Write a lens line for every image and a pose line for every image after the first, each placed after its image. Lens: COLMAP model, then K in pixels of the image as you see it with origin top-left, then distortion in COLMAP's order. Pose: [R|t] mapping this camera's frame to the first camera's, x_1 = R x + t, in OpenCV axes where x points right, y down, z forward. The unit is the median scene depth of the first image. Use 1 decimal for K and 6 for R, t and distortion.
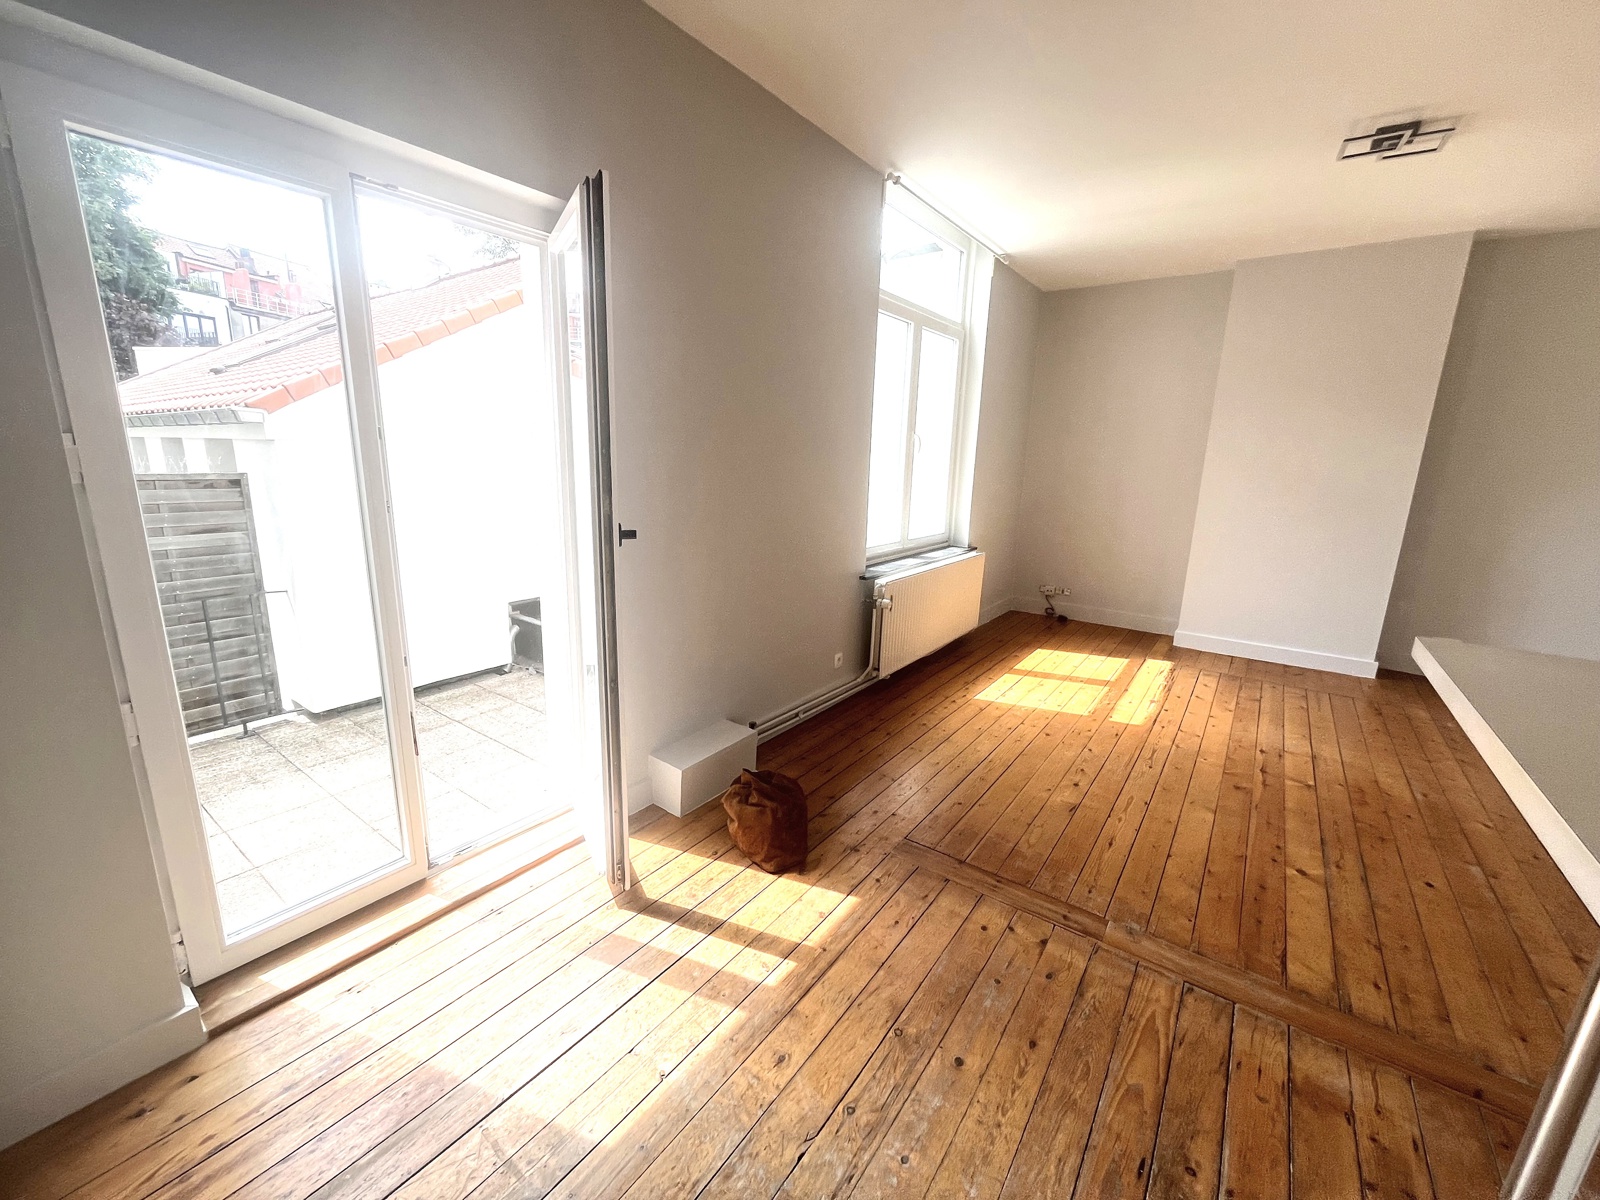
lens RADIAL K [[647.3, 0, 794.3], [0, 647.3, 600.2], [0, 0, 1]] dist [-0.003612, -0.000133]
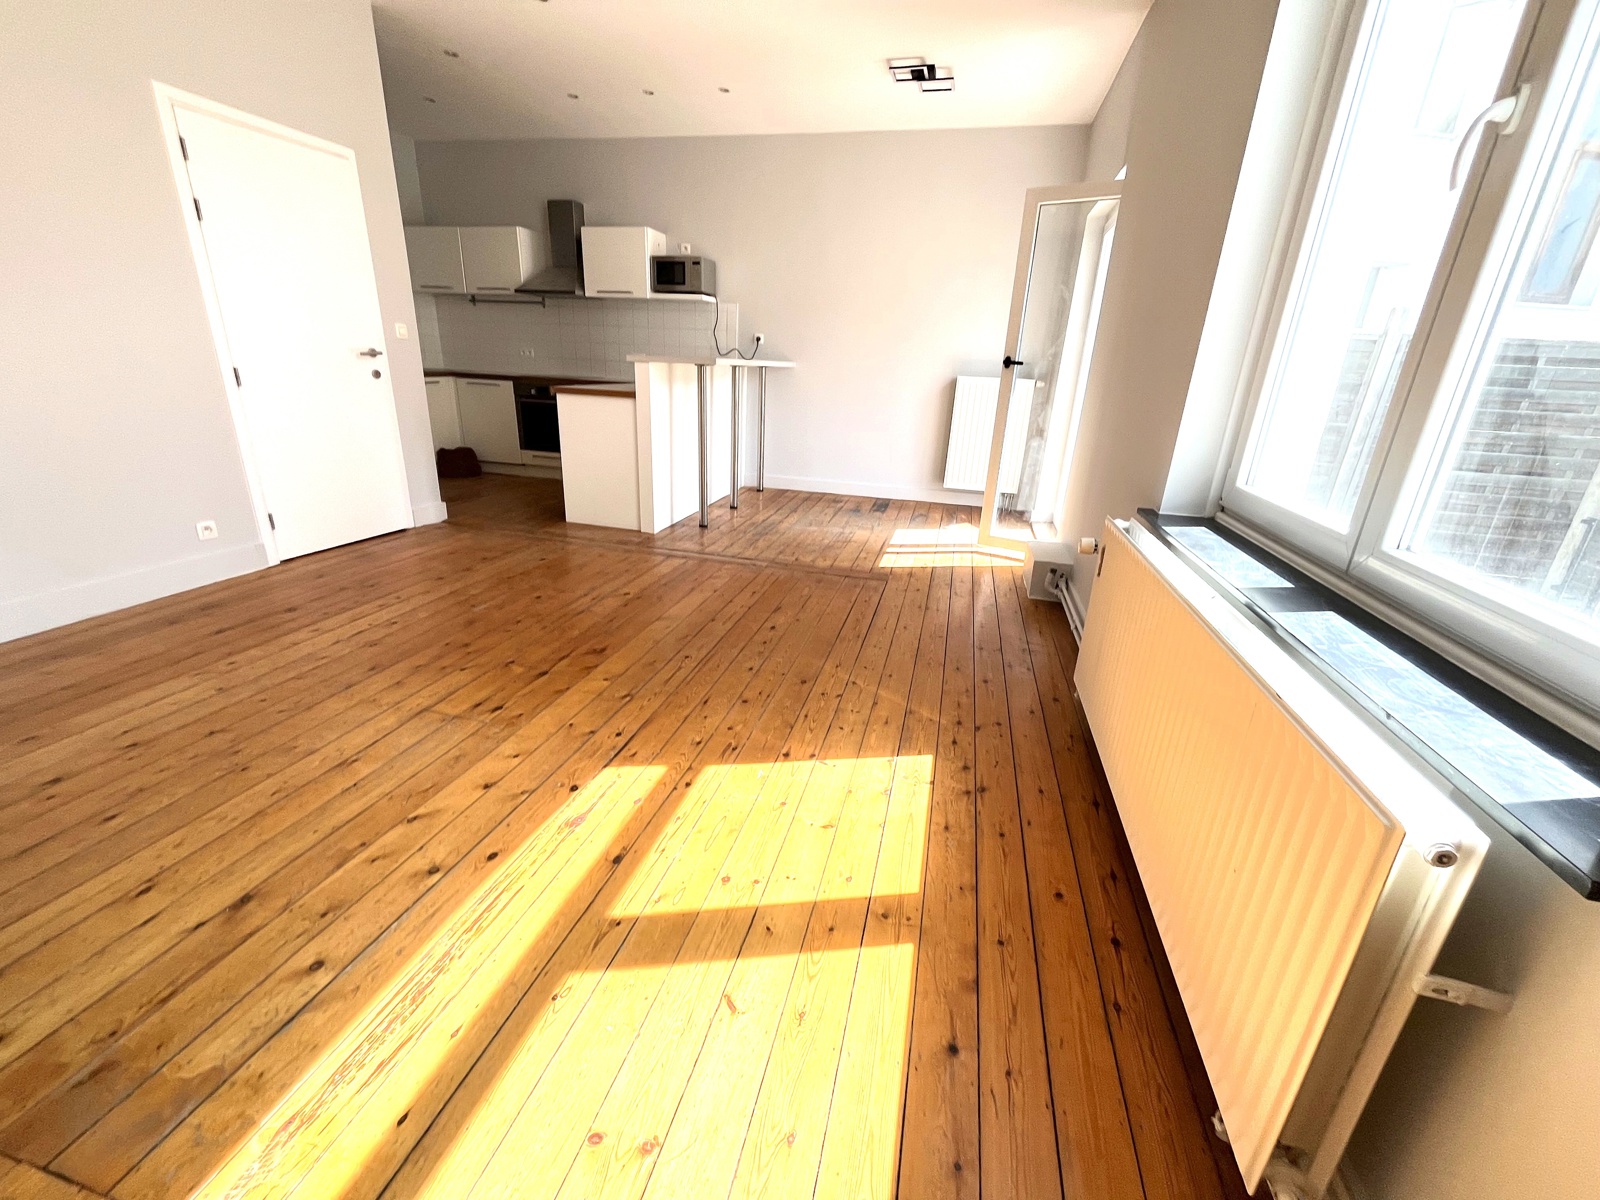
lens RADIAL K [[647.3, 0, 799.0], [0, 647.3, 598.2], [0, 0, 1]] dist [-0.003612, -0.000133]
pose [[-0.922188, 0.065781, -0.381107, 0.730559], [-0.153369, 0.842426, 0.516523, -0.260085], [0.355032, 0.534782, -0.766786, 1.651024]]
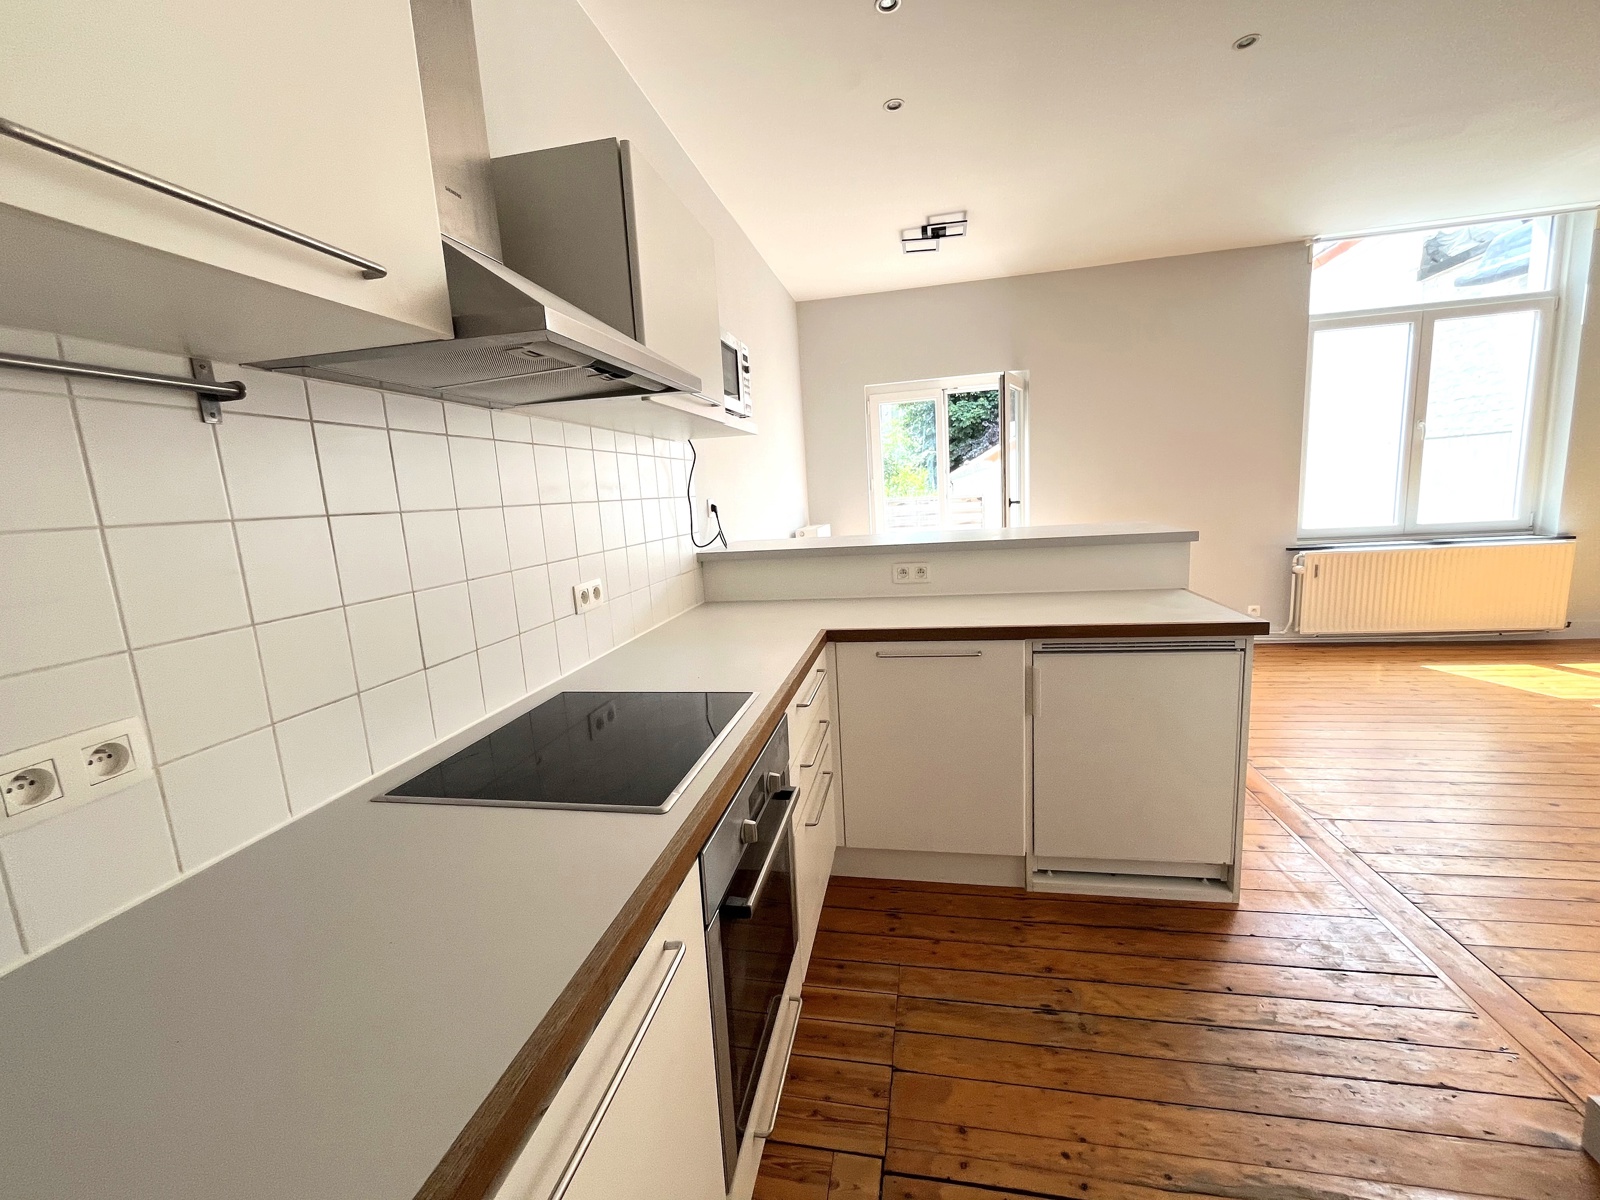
lens RADIAL K [[647.3, 0, 793.8], [0, 647.3, 599.4], [0, 0, 1]] dist [-0.003612, -0.000133]
pose [[0.423192, 0.095237, -0.901021, 1.011717], [-0.129507, 0.990607, 0.043879, 0.159433], [0.896736, 0.098119, 0.431551, -0.469115]]
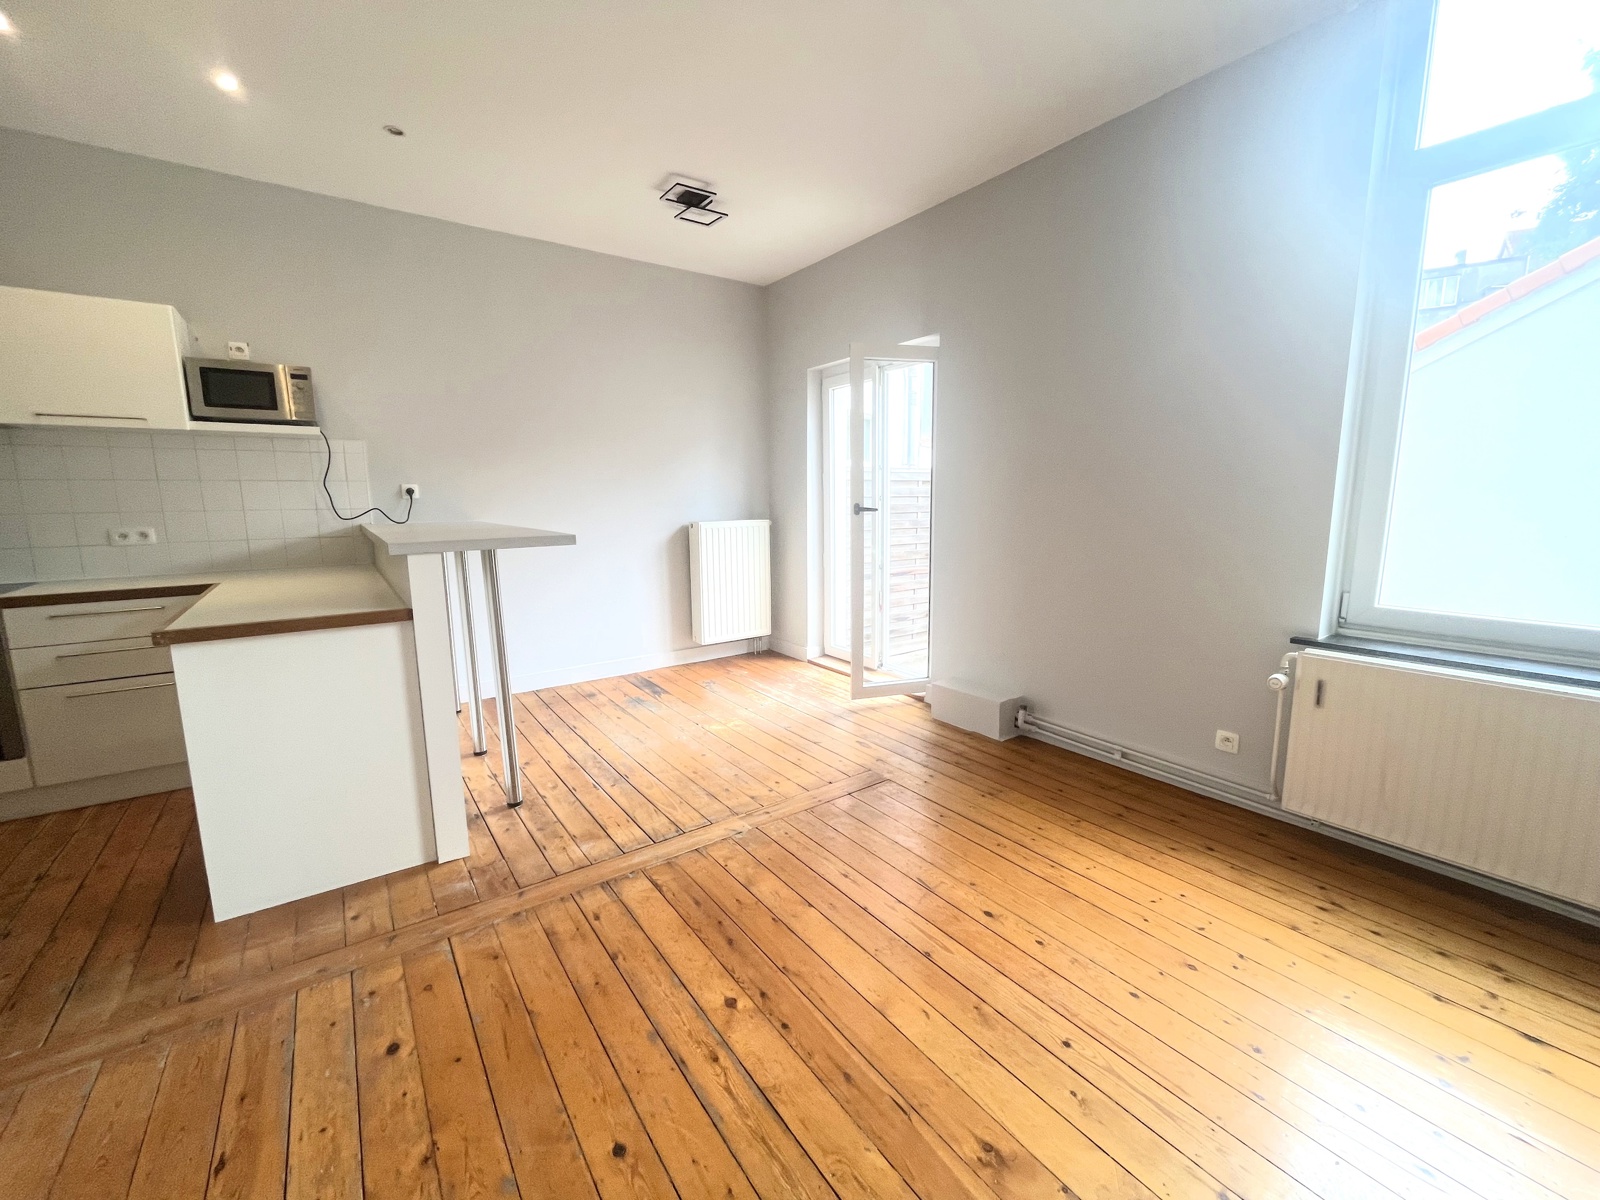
lens RADIAL K [[647.3, 0, 797.2], [0, 647.3, 596.1], [0, 0, 1]] dist [-0.003612, -0.000133]
pose [[-0.305455, 0.122466, -0.944298, 1.026906], [-0.212849, 0.957820, 0.193070, -0.113447], [0.928112, 0.259967, -0.266505, 0.852648]]
